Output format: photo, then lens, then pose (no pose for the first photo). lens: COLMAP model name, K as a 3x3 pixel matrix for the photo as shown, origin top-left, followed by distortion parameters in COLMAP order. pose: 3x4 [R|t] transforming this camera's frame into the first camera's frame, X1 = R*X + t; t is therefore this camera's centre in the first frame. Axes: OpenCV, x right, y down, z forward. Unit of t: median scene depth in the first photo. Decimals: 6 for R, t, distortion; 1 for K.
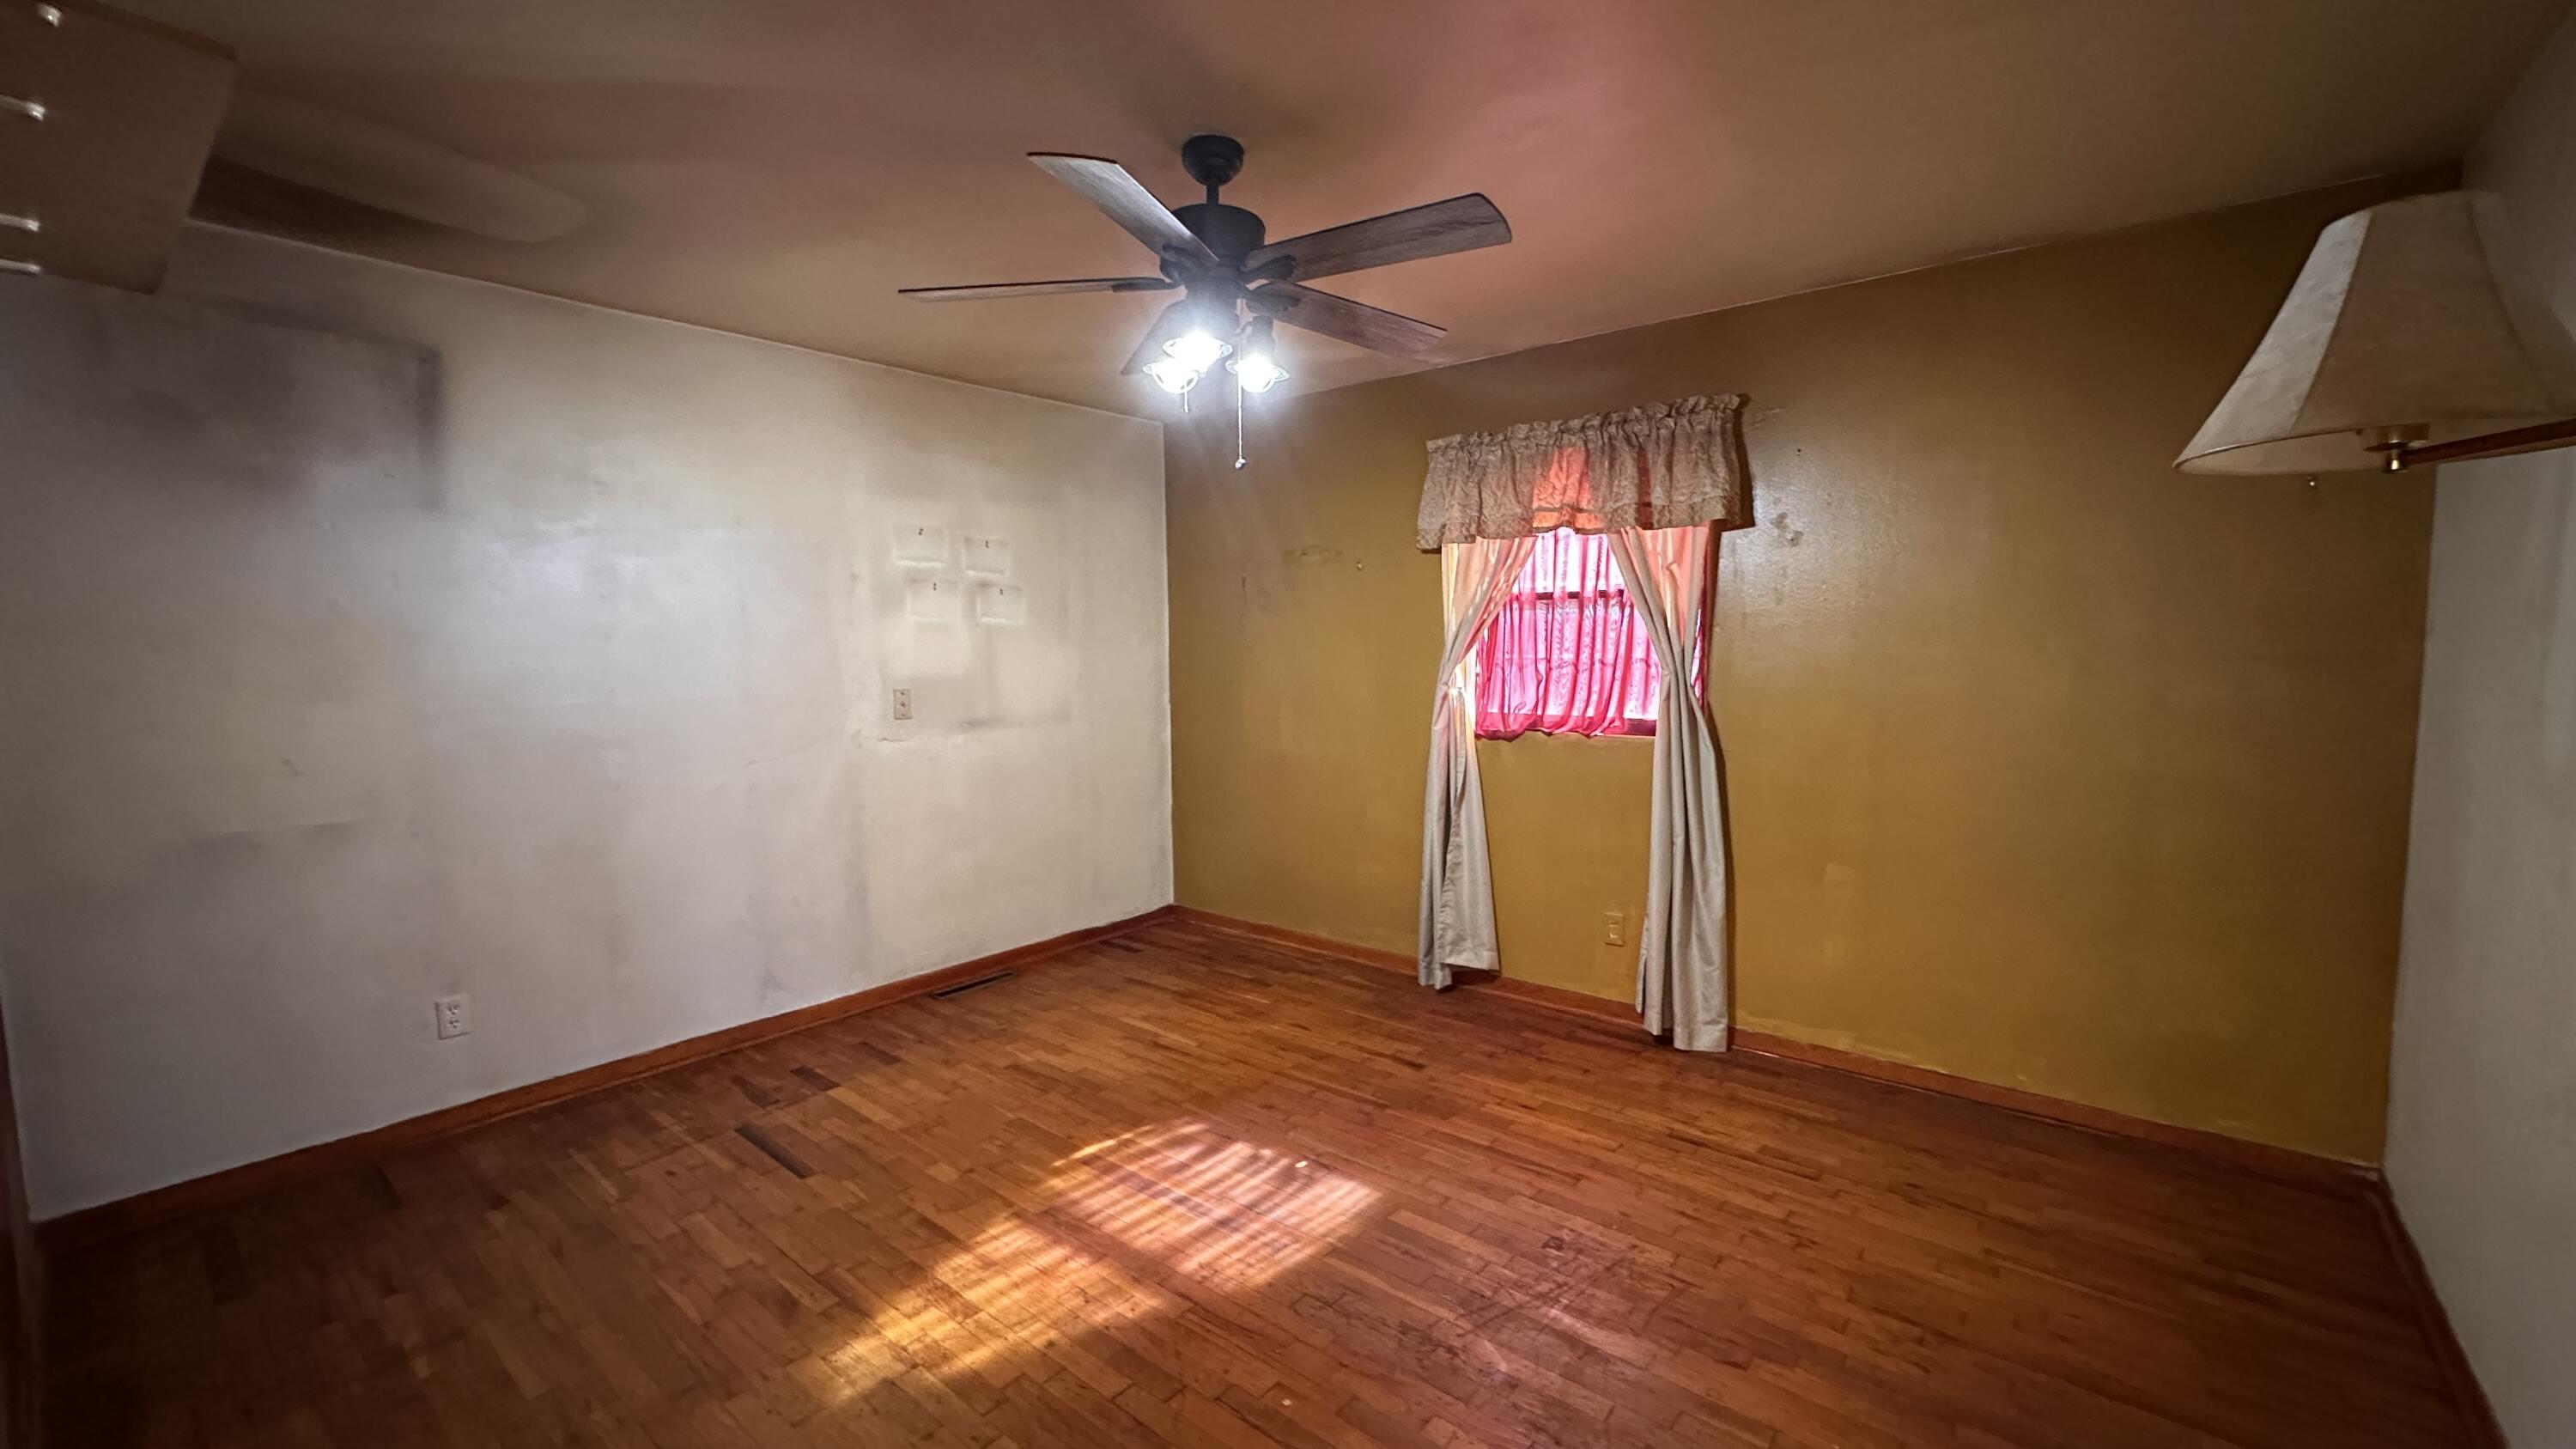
lens RADIAL K [[1029.9, 0, 1288.6], [0, 1029.9, 712.8], [0, 0, 1]] dist [-0.004141, 0.000074]
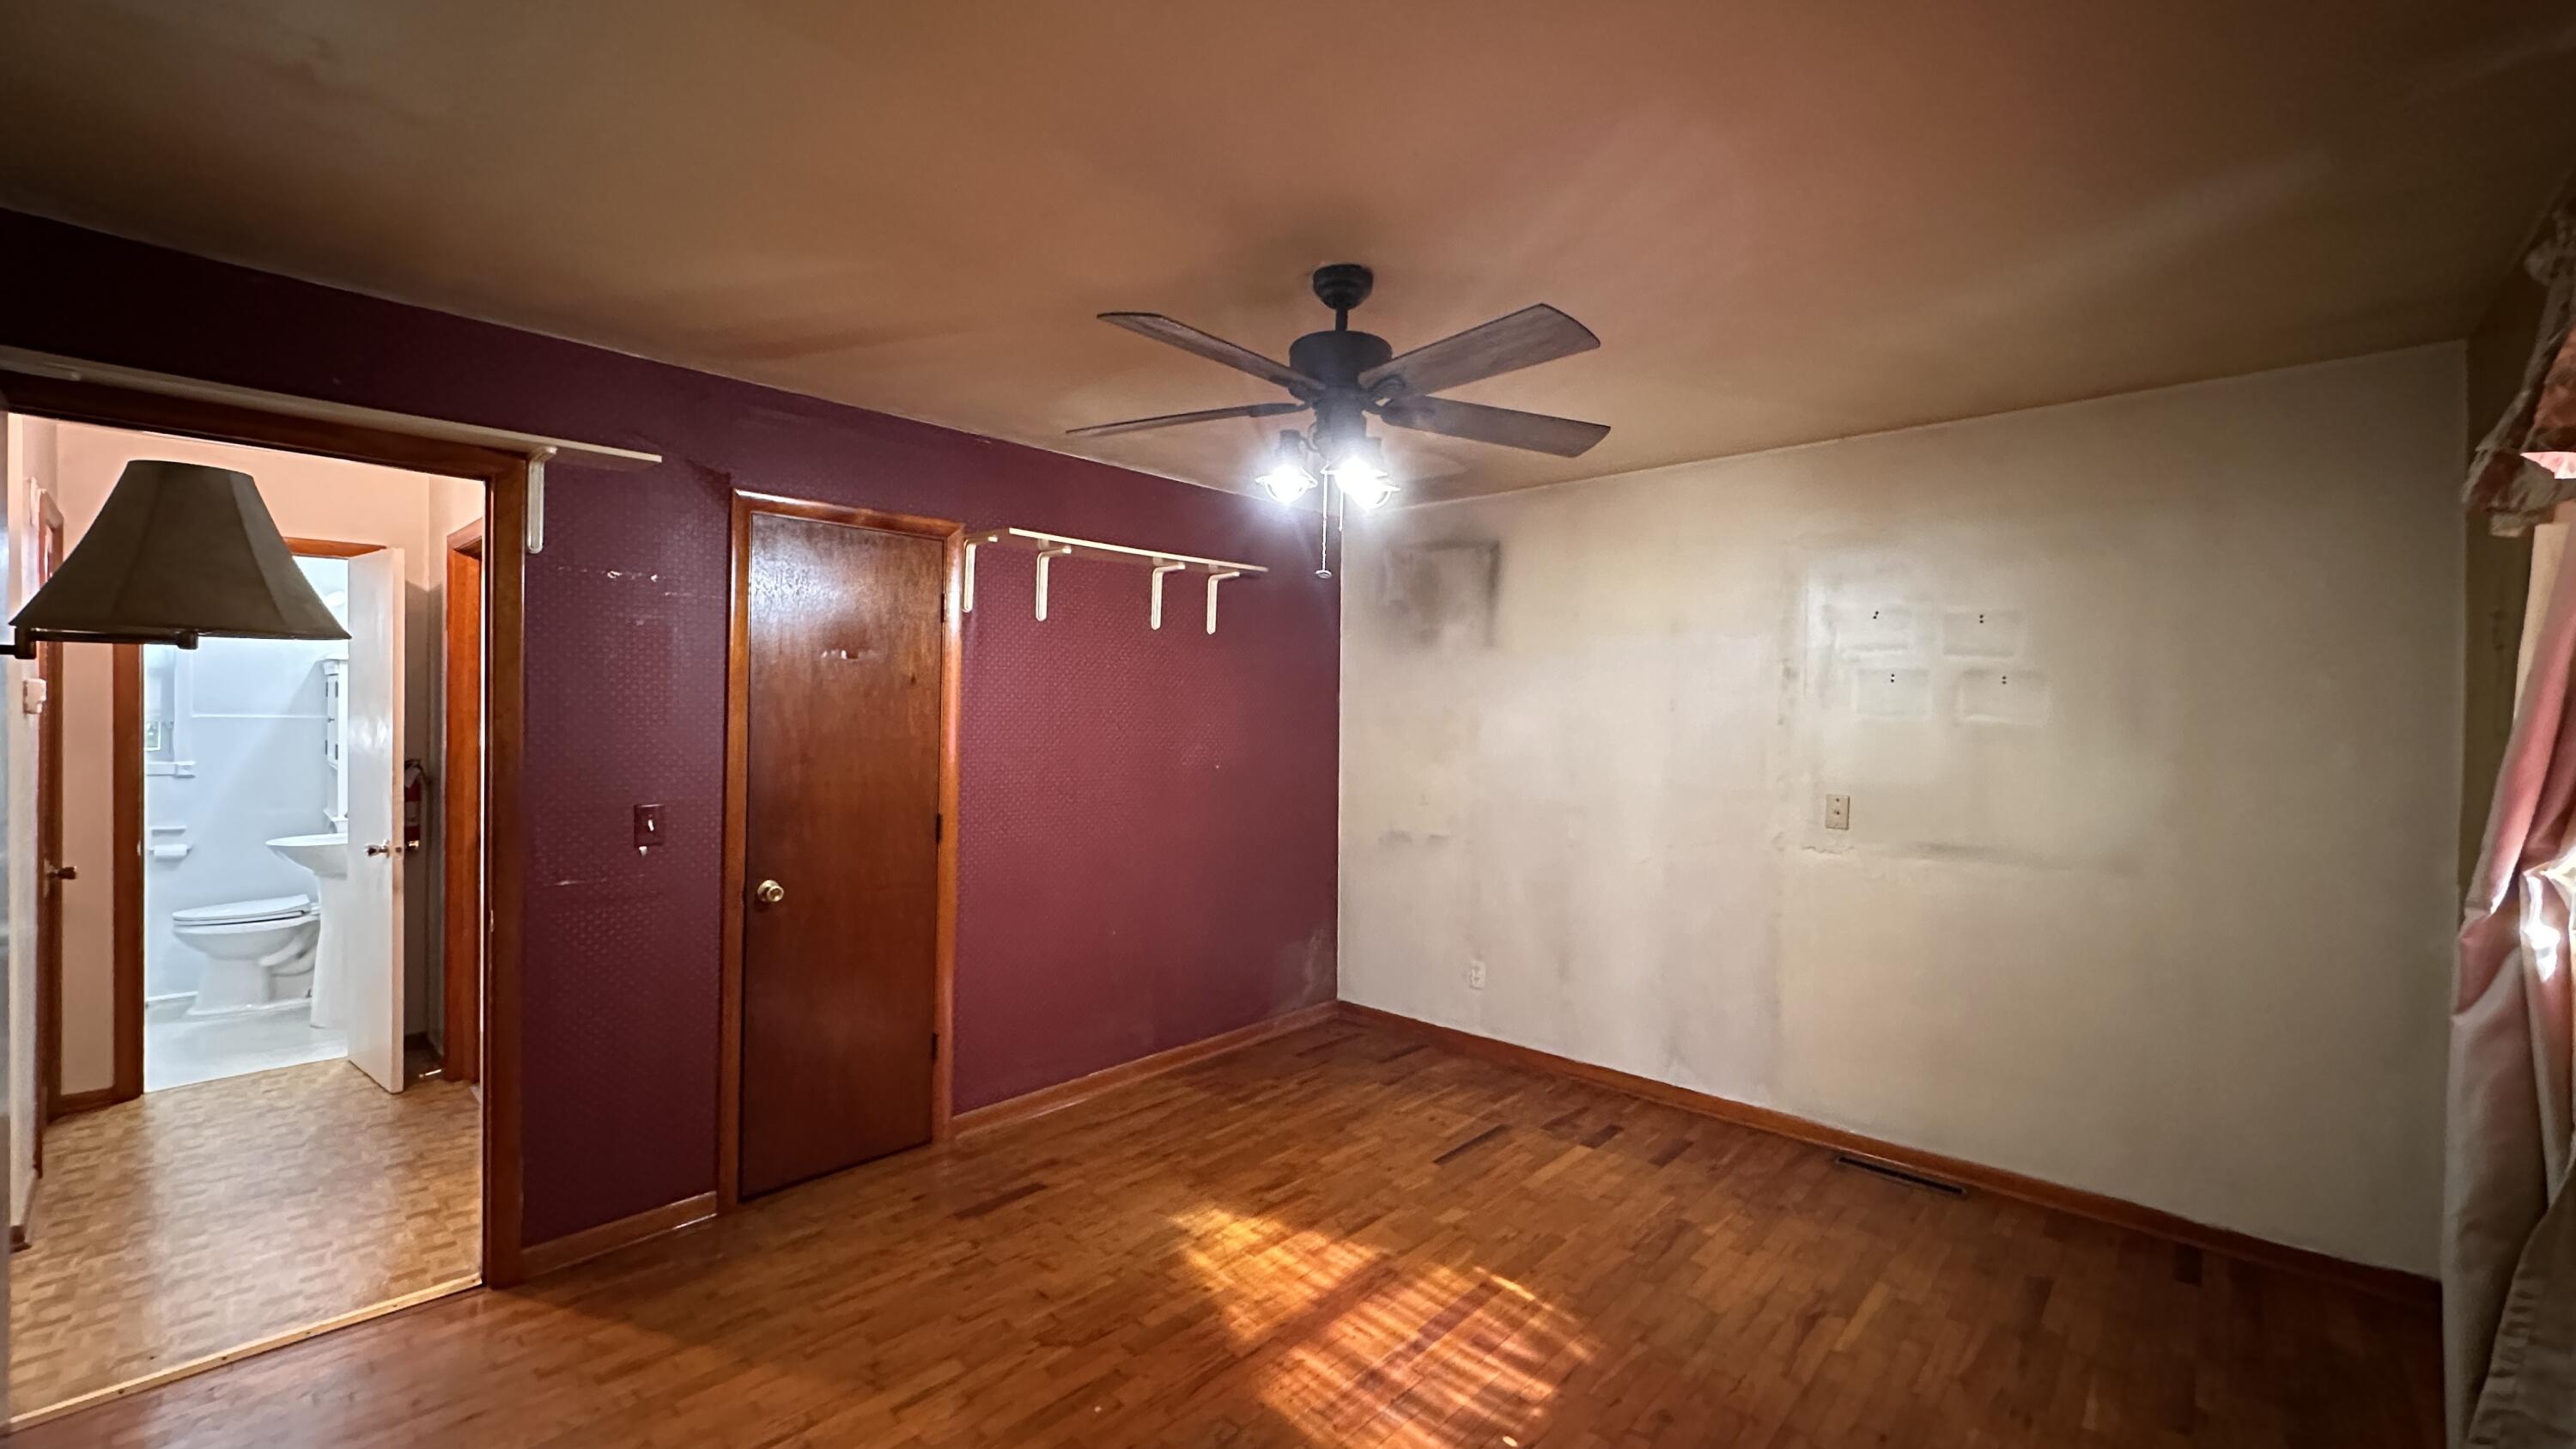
lens RADIAL K [[1029.9, 0, 1292.8], [0, 1029.9, 721.1], [0, 0, 1]] dist [-0.004141, 0.000074]
pose [[-0.052713, 0.018114, -0.998445, 0.762964], [-0.083029, 0.996294, 0.022459, -0.097032], [0.995152, 0.084084, -0.051014, 0.821047]]
